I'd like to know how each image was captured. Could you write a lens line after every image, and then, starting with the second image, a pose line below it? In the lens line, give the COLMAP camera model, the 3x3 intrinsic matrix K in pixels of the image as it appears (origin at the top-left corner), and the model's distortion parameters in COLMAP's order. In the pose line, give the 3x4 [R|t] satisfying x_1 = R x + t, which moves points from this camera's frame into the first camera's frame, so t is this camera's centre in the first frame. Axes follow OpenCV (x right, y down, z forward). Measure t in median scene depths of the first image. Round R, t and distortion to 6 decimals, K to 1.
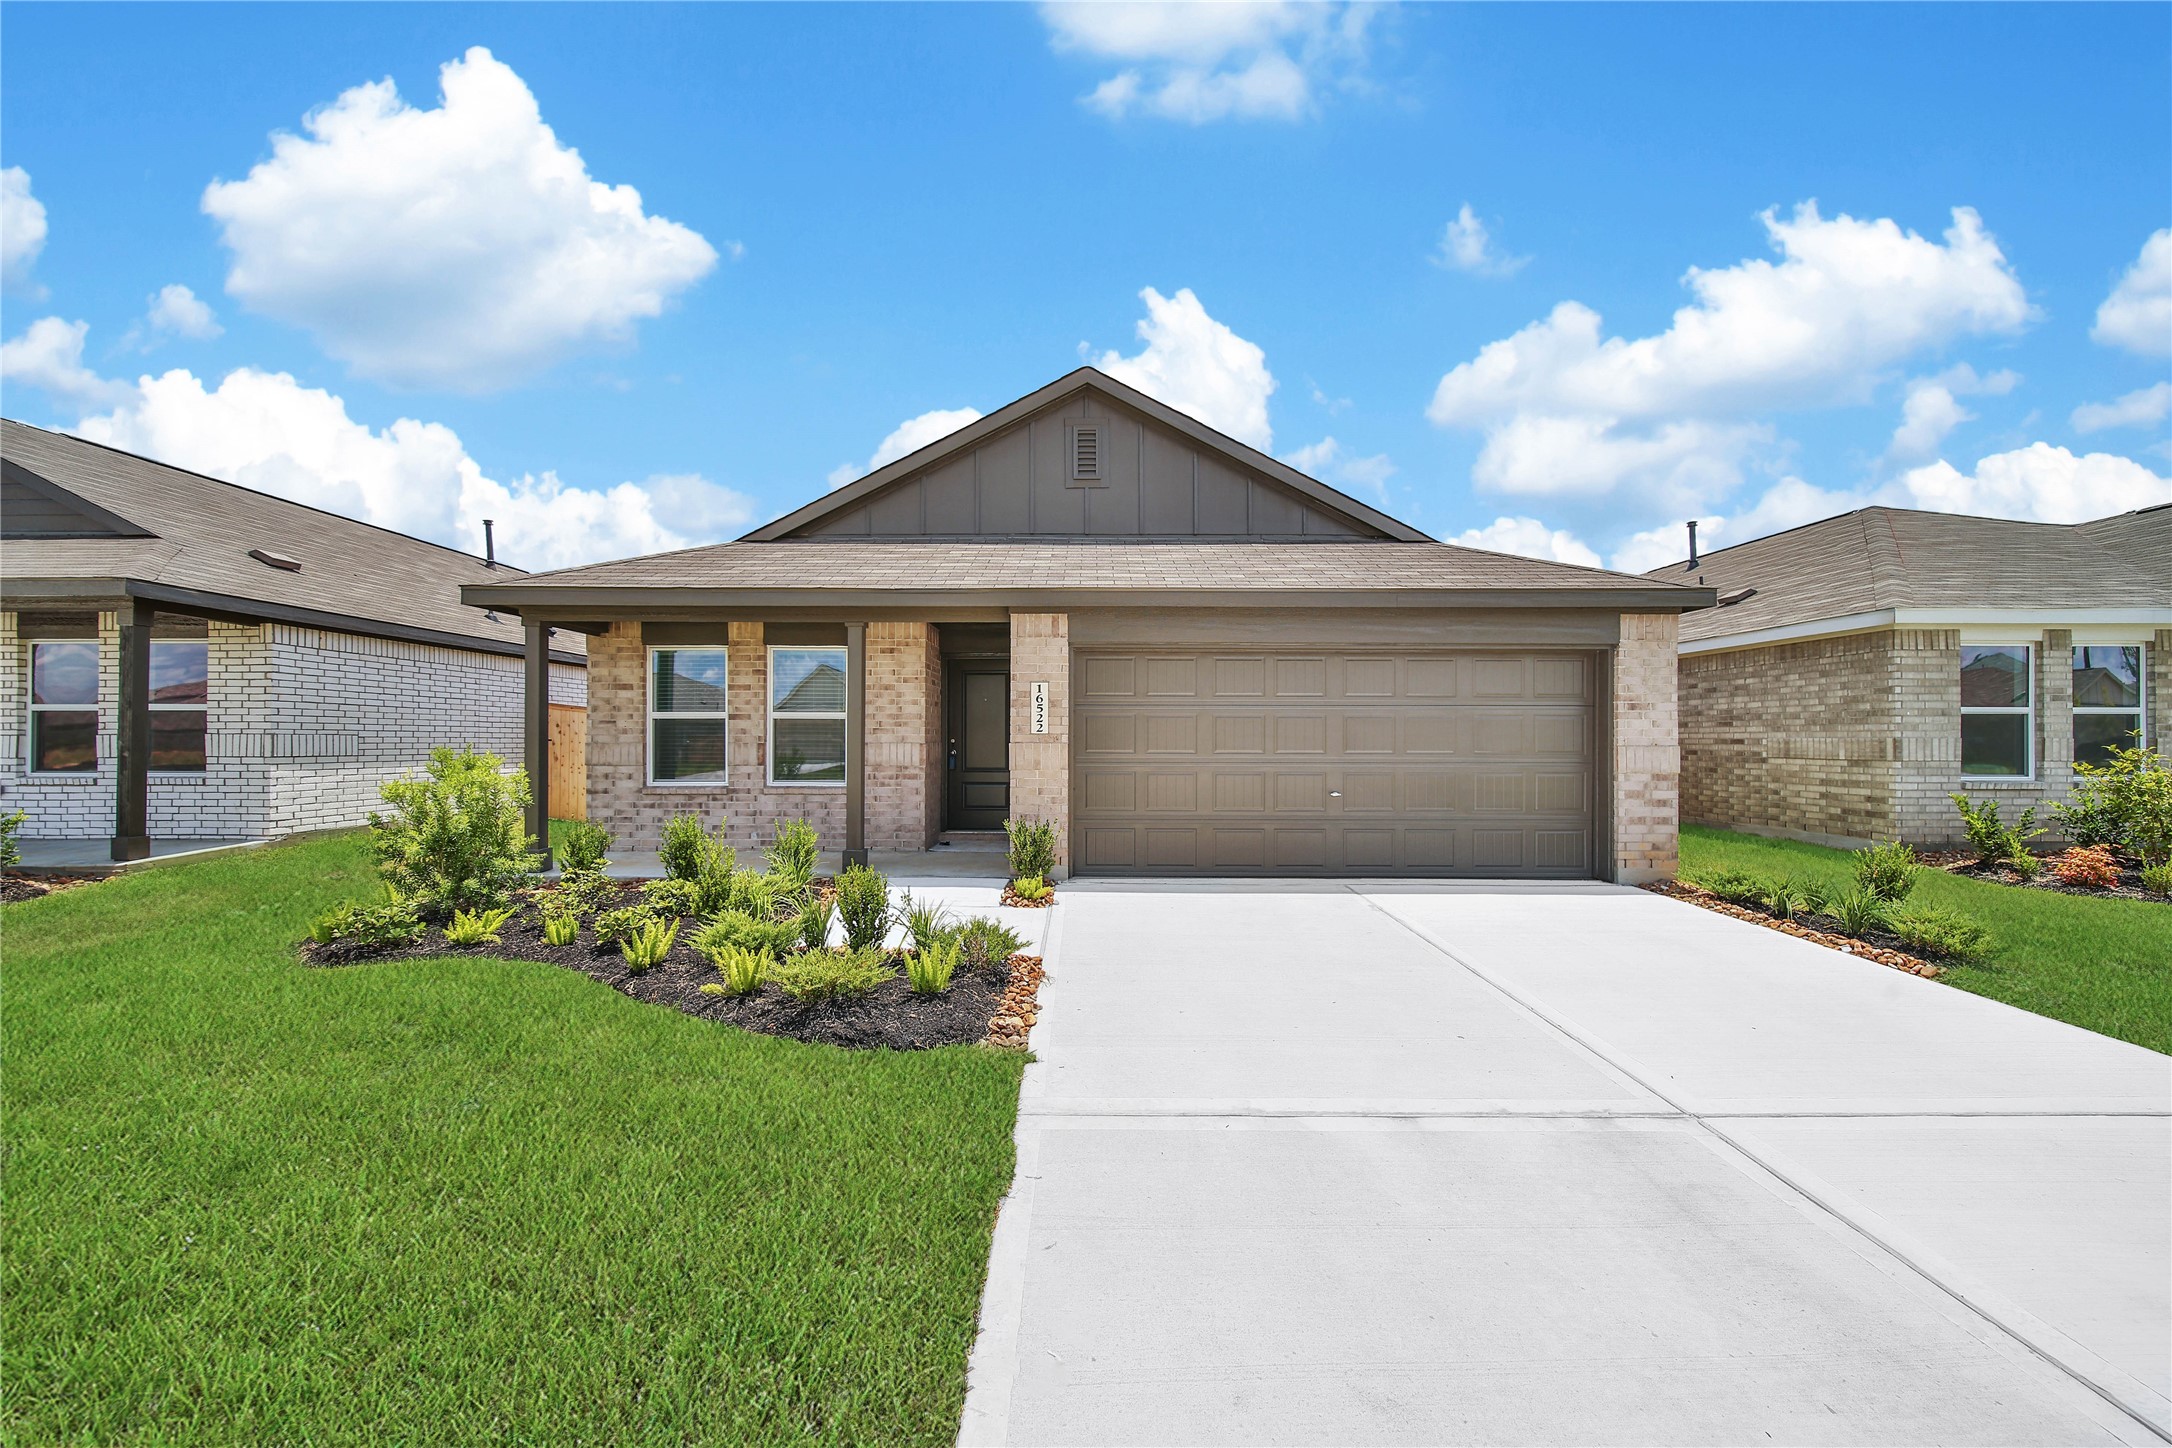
lens RADIAL K [[796.6, 0, 1089.1], [0, 796.6, 733.8], [0, 0, 1]] dist [0.000030, -0.000005]
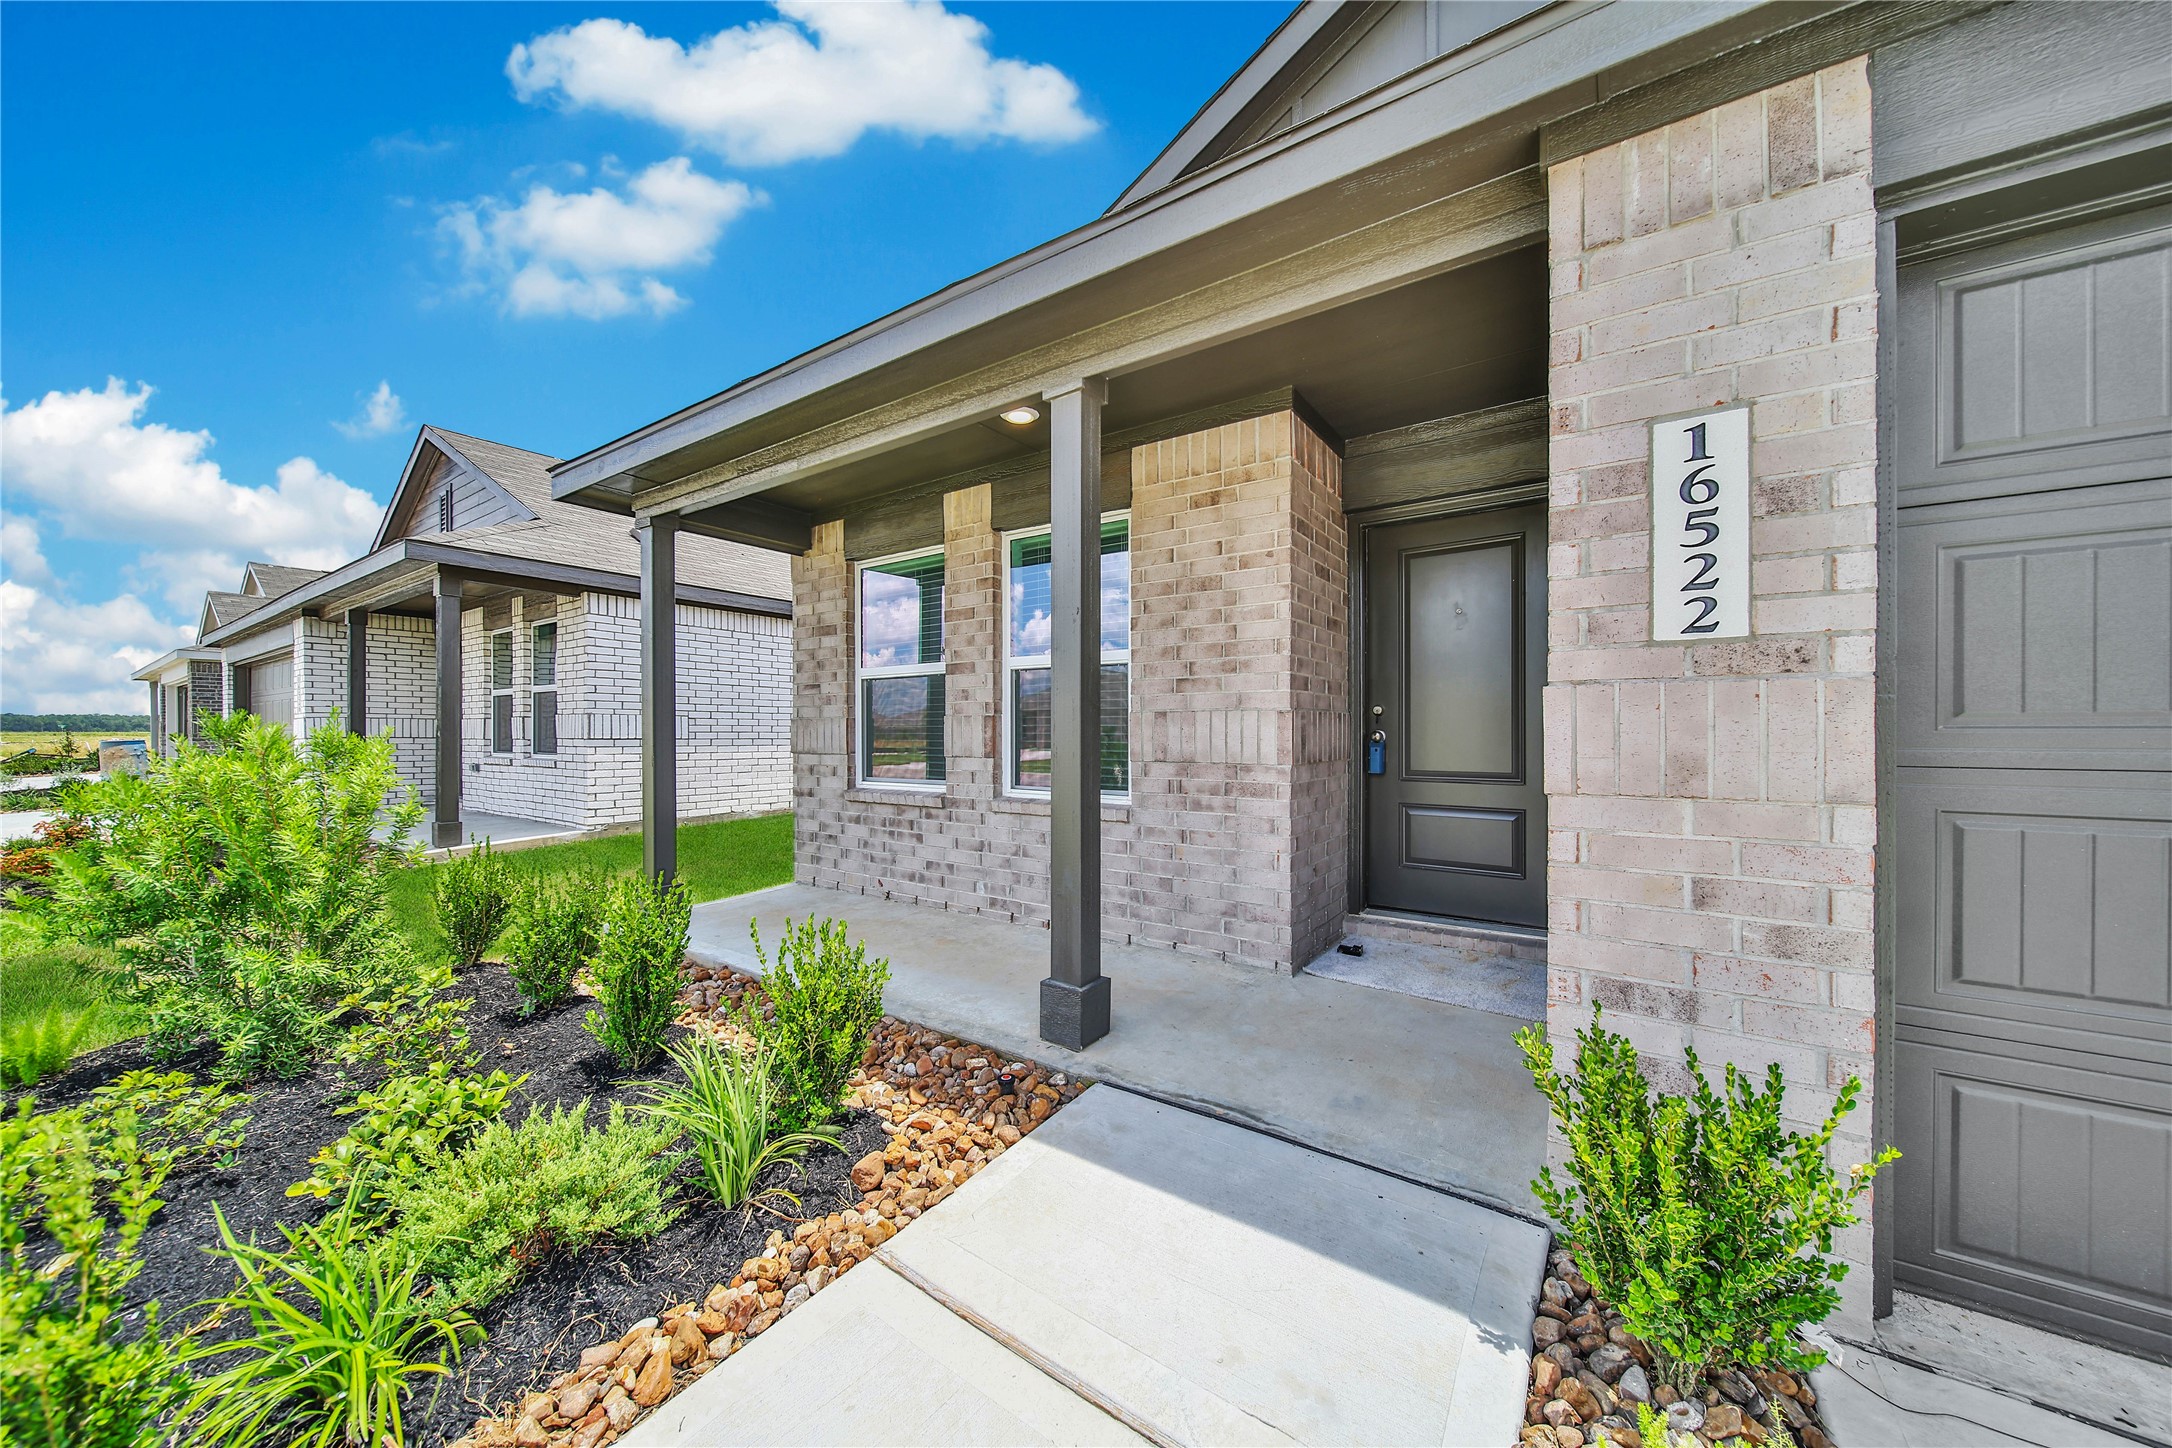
lens RADIAL K [[771.0, 0, 1066.0], [0, 771.0, 730.5], [0, 0, 1]] dist [0.002194, -0.000089]
pose [[0.811461, -0.003319, -0.584398, -0.068554], [0.006582, 0.999972, 0.003462, 0.020157], [0.584370, -0.006656, 0.811460, 0.611340]]
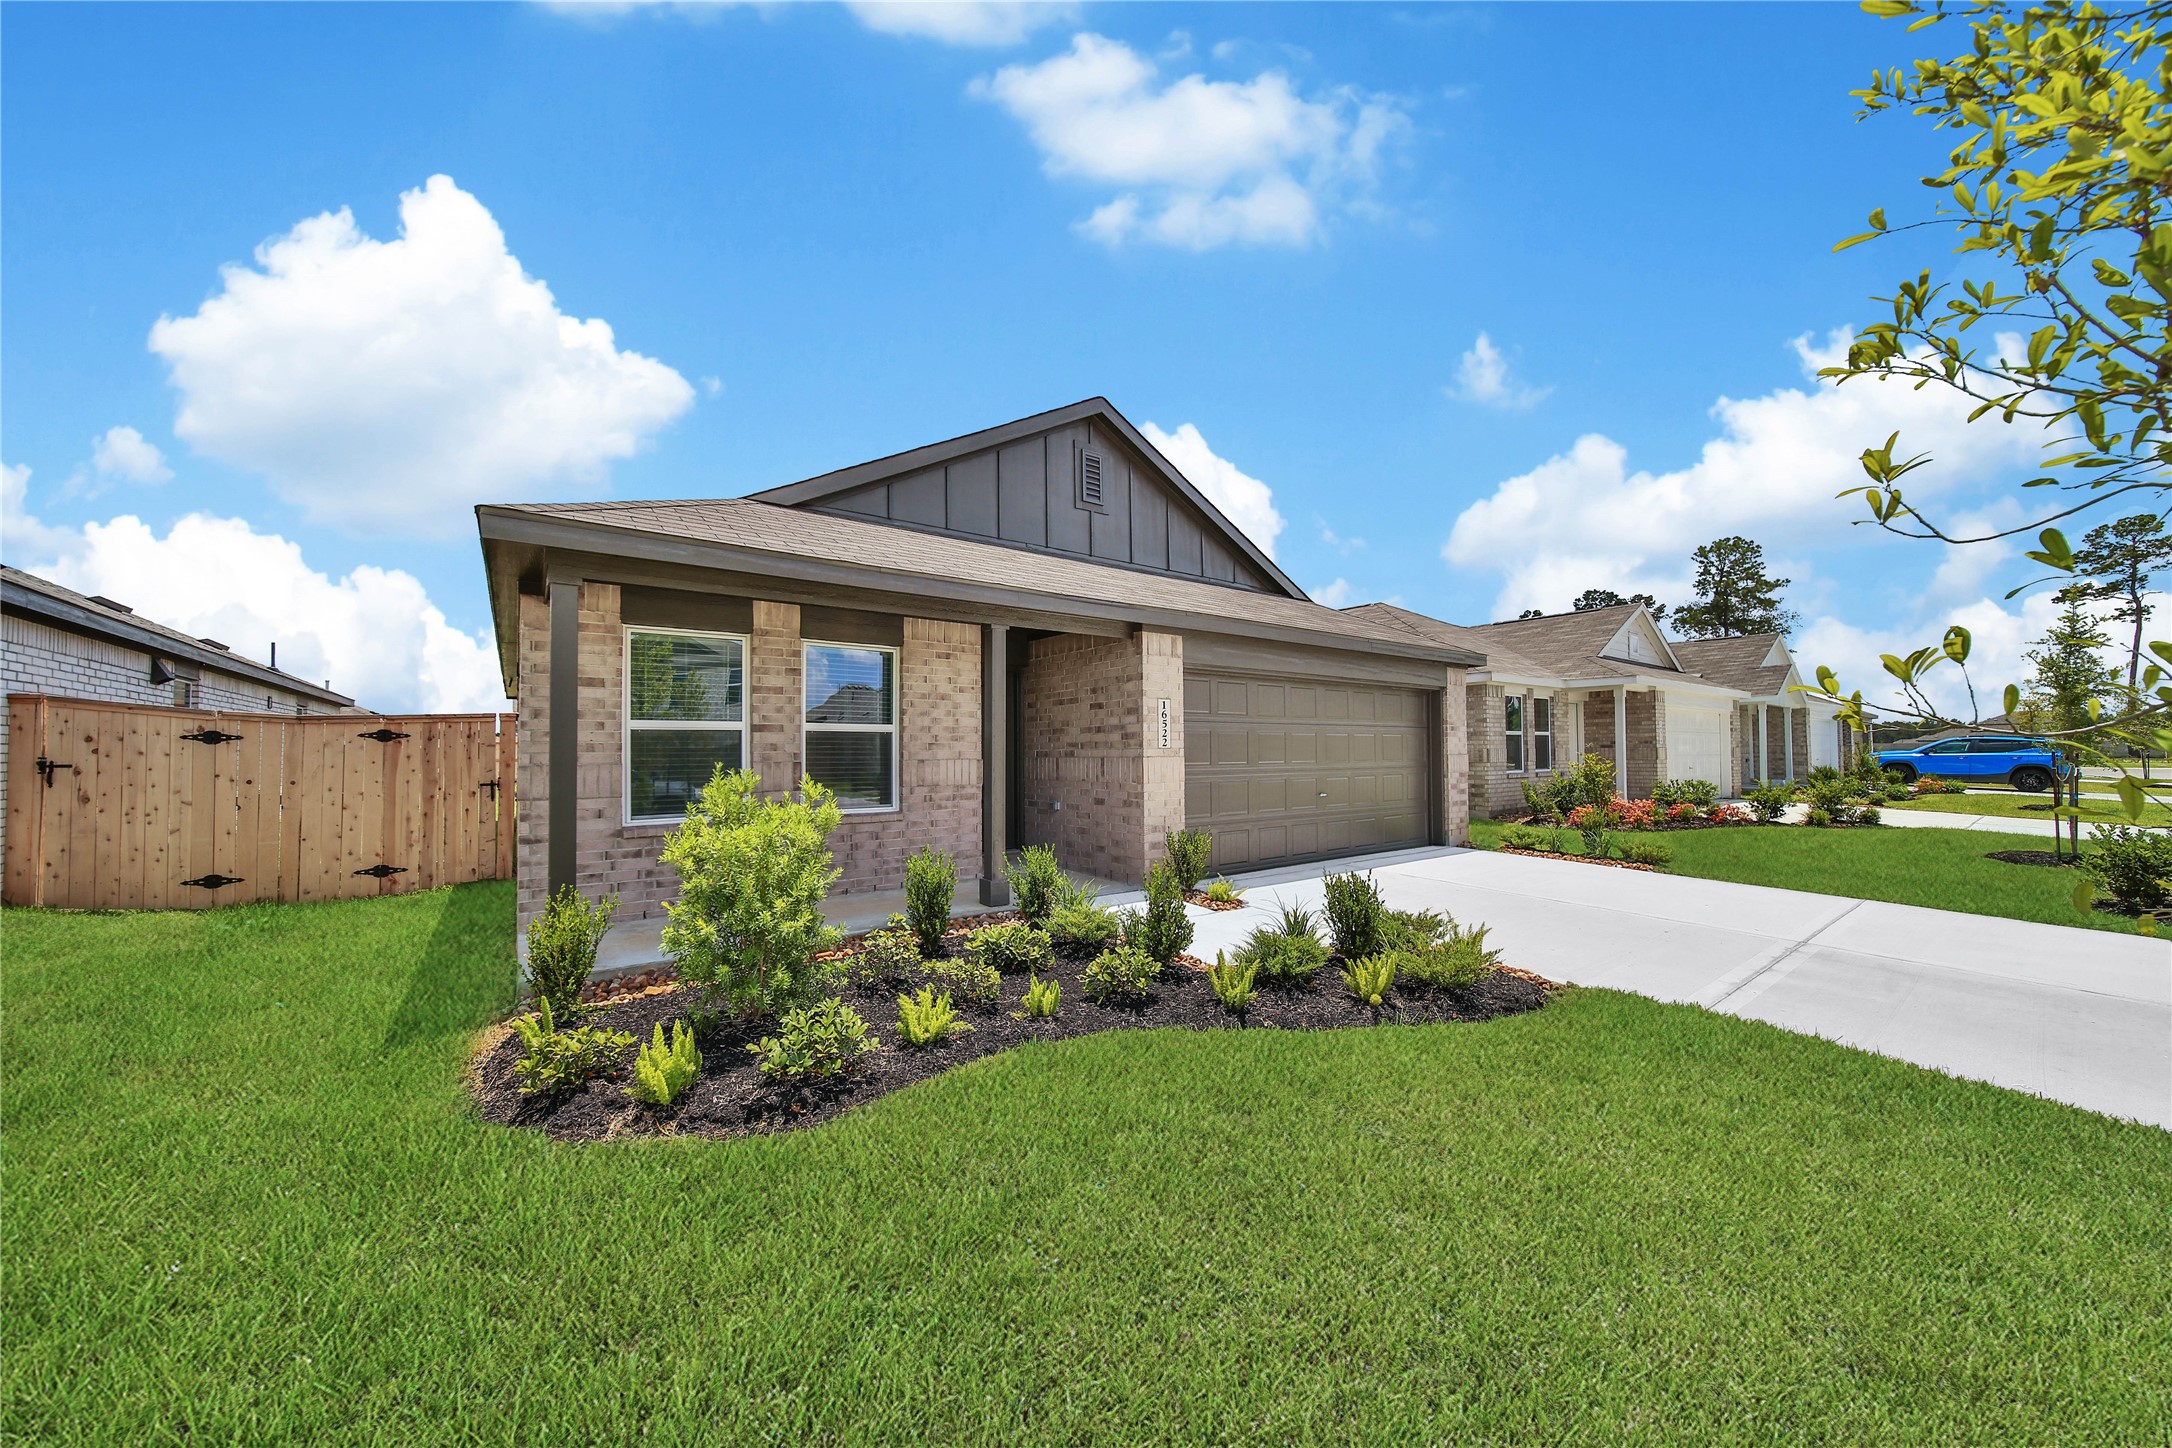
lens RADIAL K [[774.2, 0, 1089.7], [0, 774.2, 735.6], [0, 0, 1]] dist [0.001644, 0.000089]
pose [[0.791807, 0.005531, 0.610747, -0.650630], [0.006019, 0.999840, -0.016858, 0.000216], [-0.610742, 0.017025, 0.791647, 0.218947]]
